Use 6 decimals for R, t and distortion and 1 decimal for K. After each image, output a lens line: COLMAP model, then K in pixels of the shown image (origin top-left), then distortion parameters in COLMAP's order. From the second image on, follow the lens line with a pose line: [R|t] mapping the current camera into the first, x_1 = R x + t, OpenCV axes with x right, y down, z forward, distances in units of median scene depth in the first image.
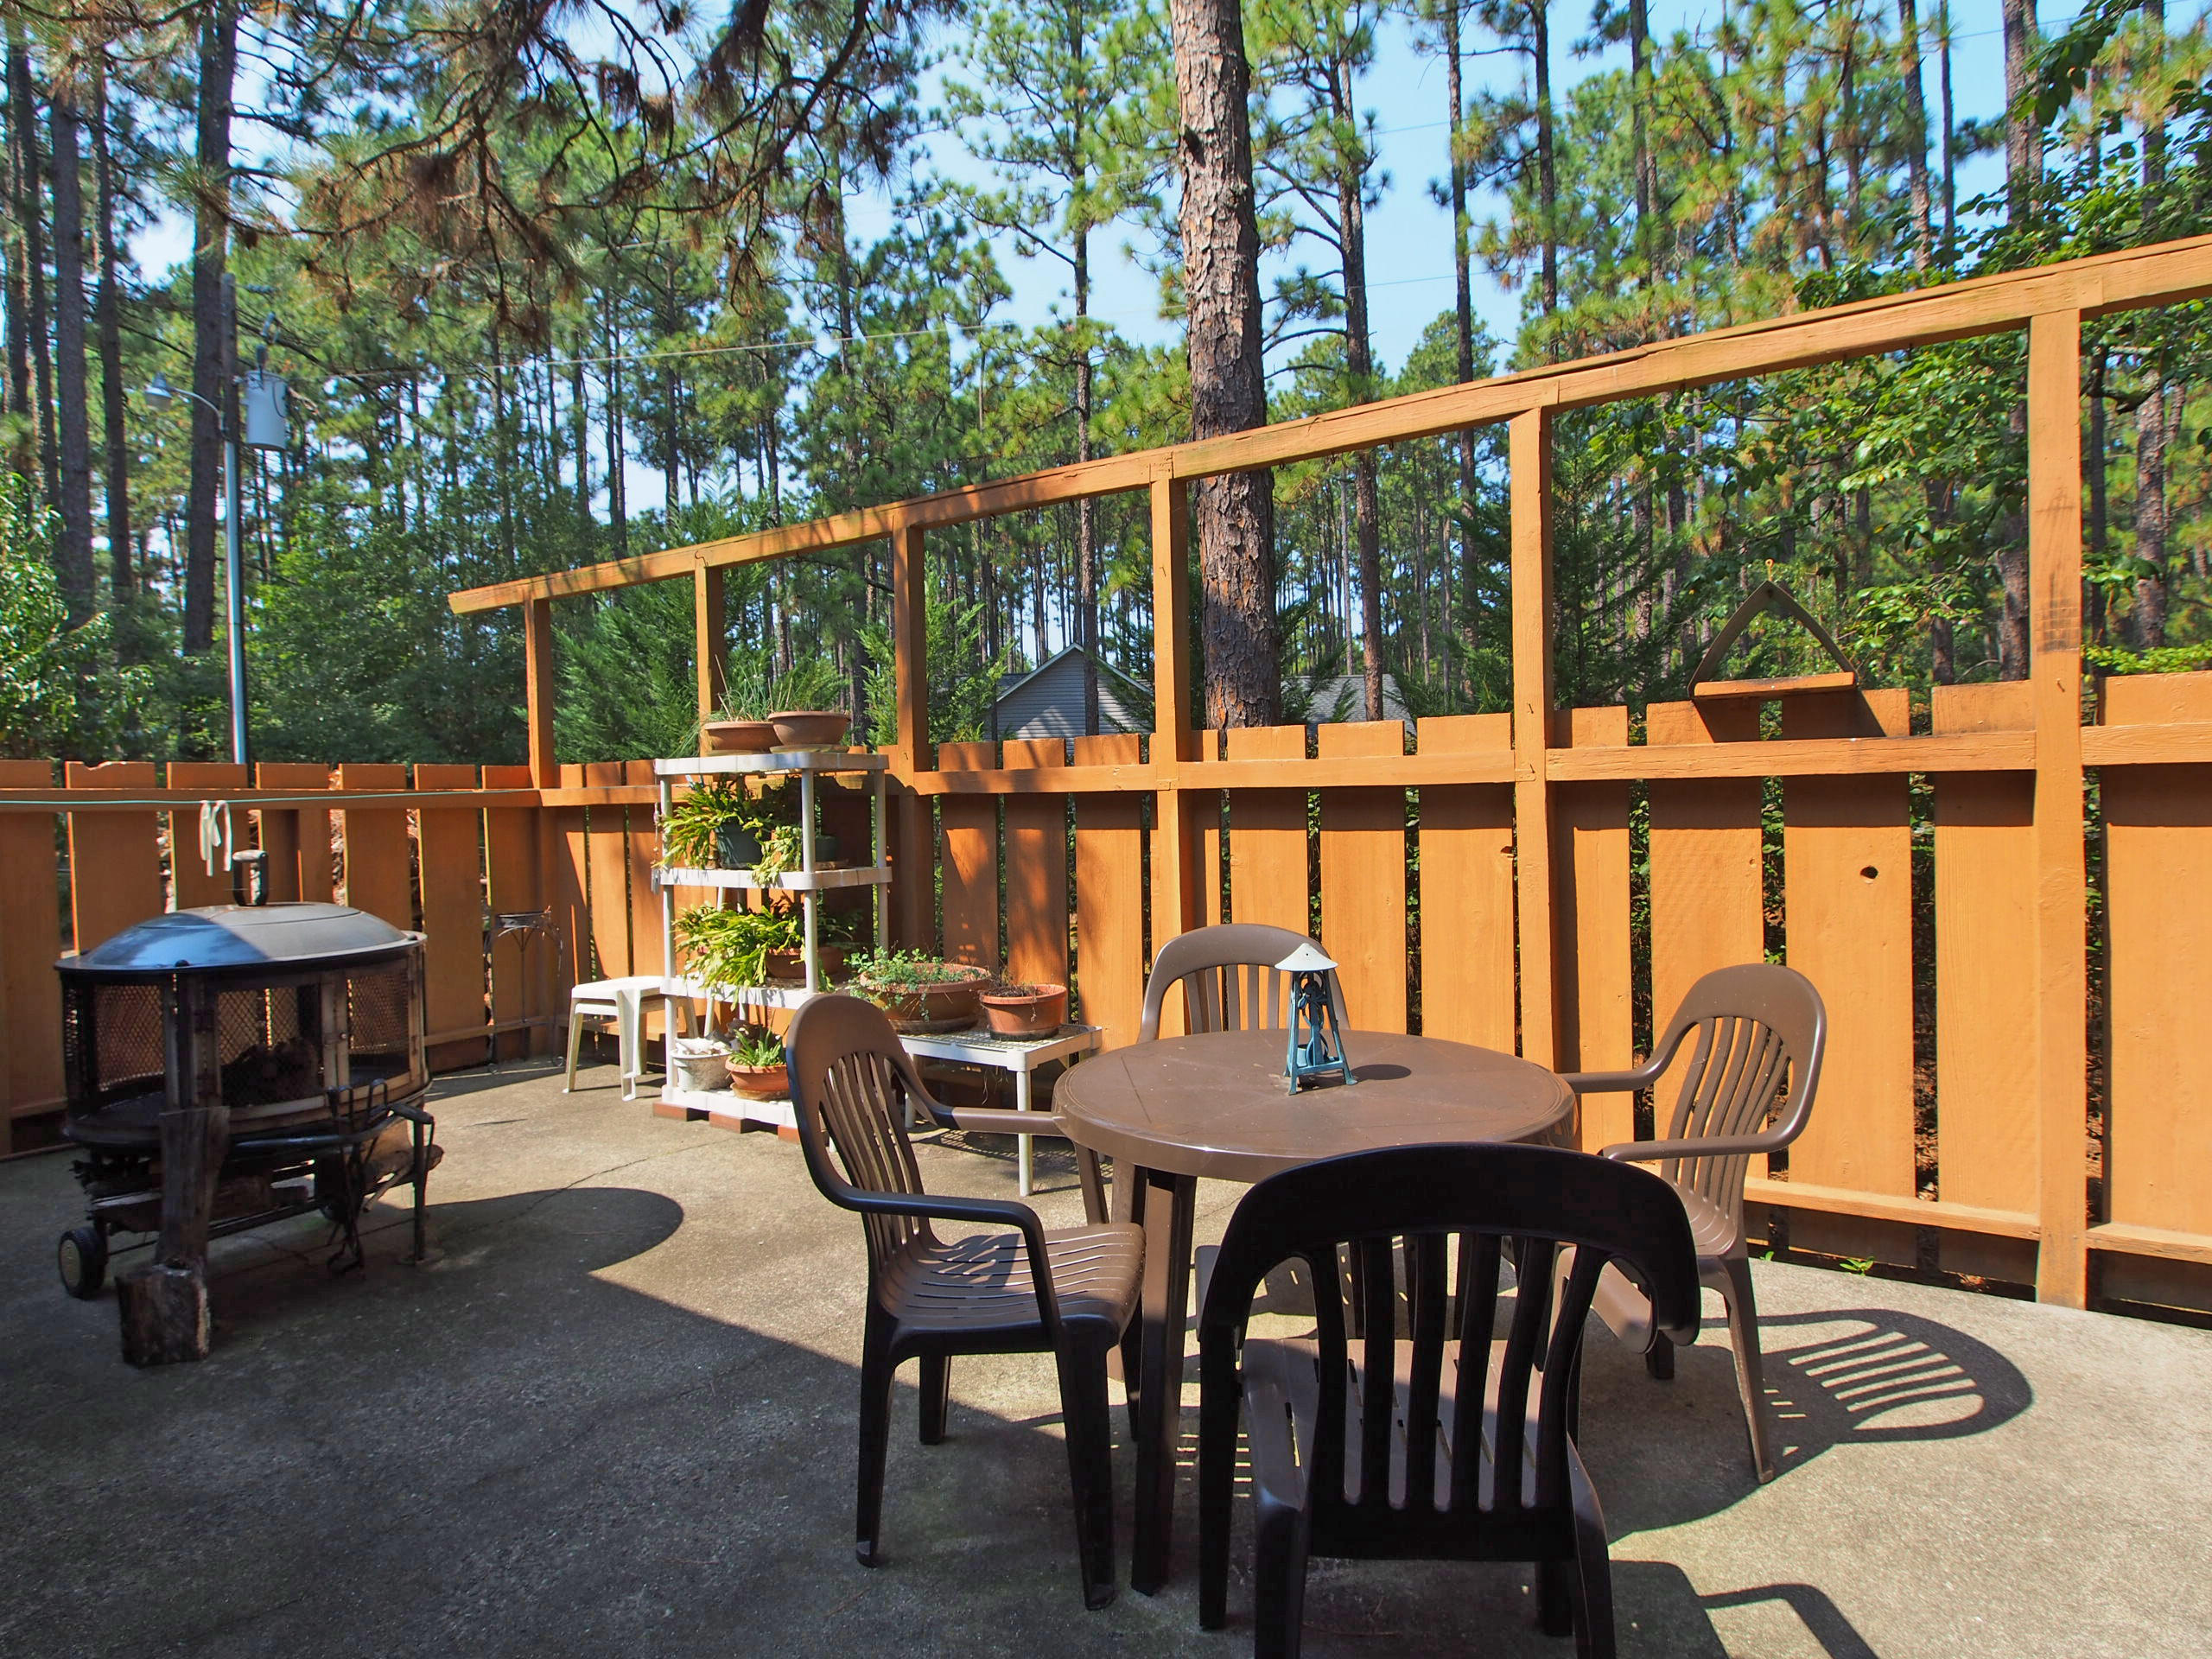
lens RADIAL K [[1194.2, 0, 1106.0], [0, 1194.2, 829.5], [0, 0, 1]] dist [-0.013228, -0.003153]
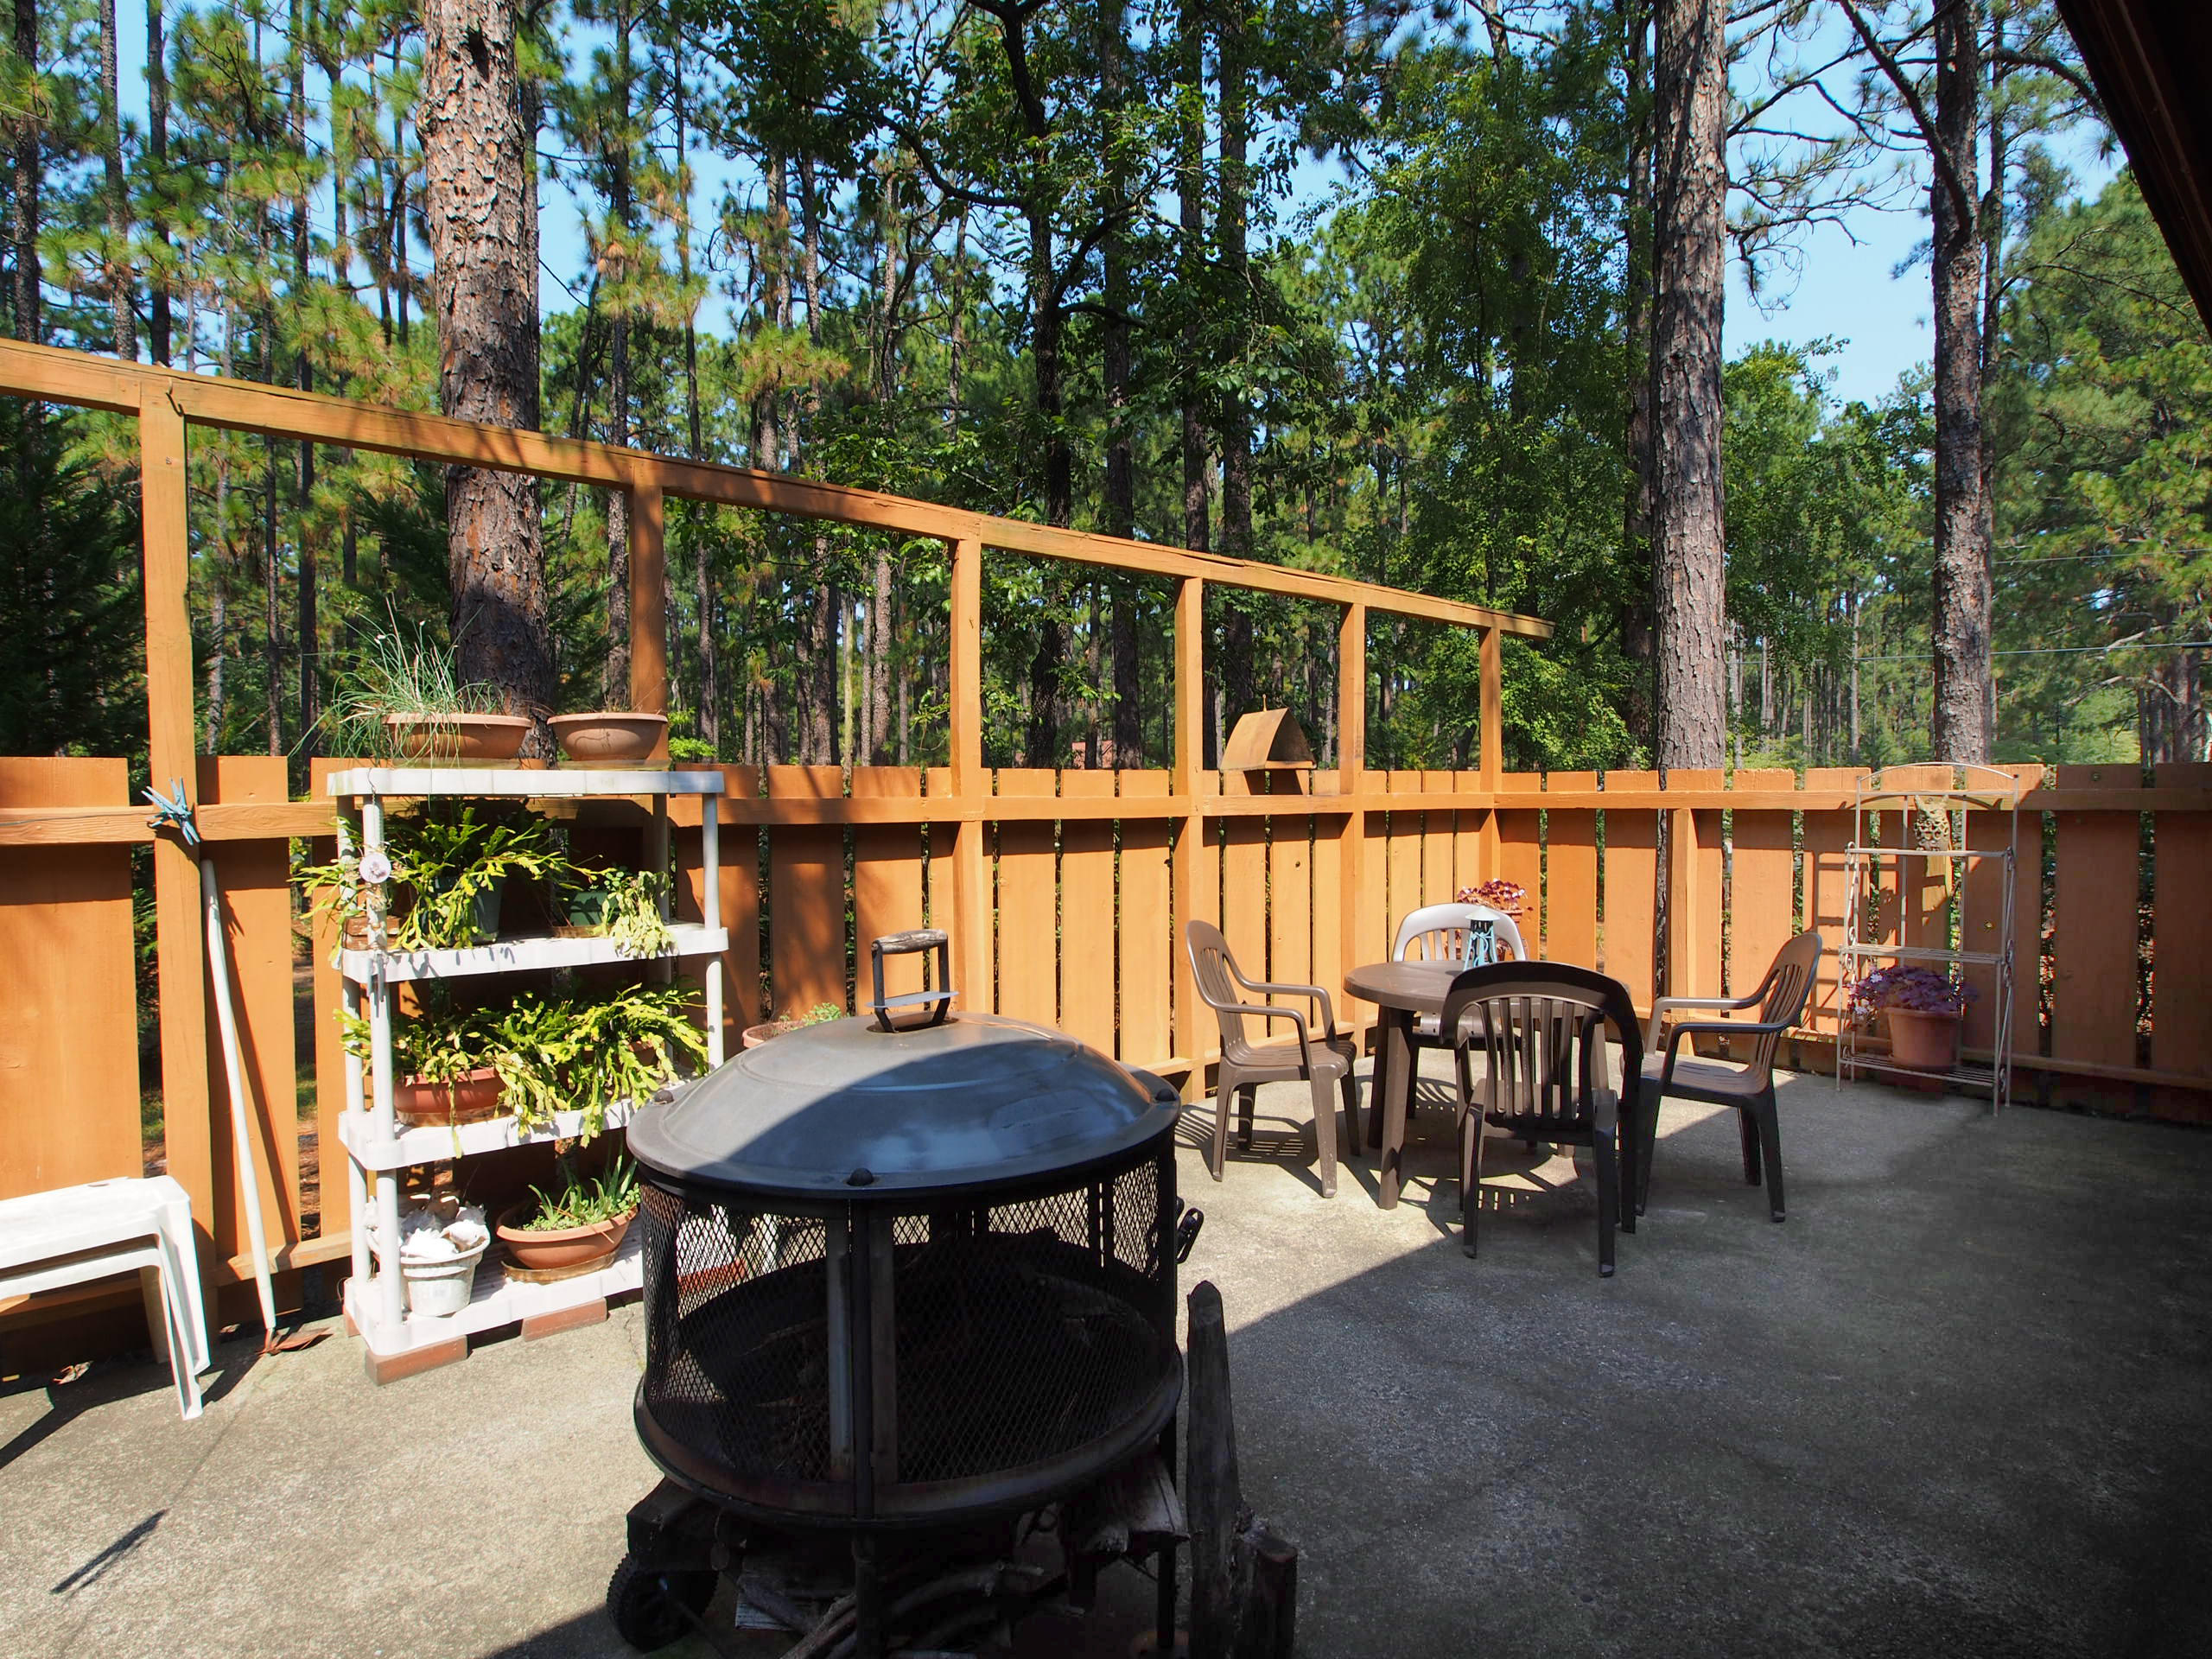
lens RADIAL K [[1194.2, 0, 1106.0], [0, 1194.2, 829.5], [0, 0, 1]] dist [-0.013228, -0.003153]
pose [[0.280110, 0.011699, 0.959897, -1.023915], [0.044544, 0.998690, -0.025171, 0.008513], [-0.958934, 0.049808, 0.279222, 0.618850]]
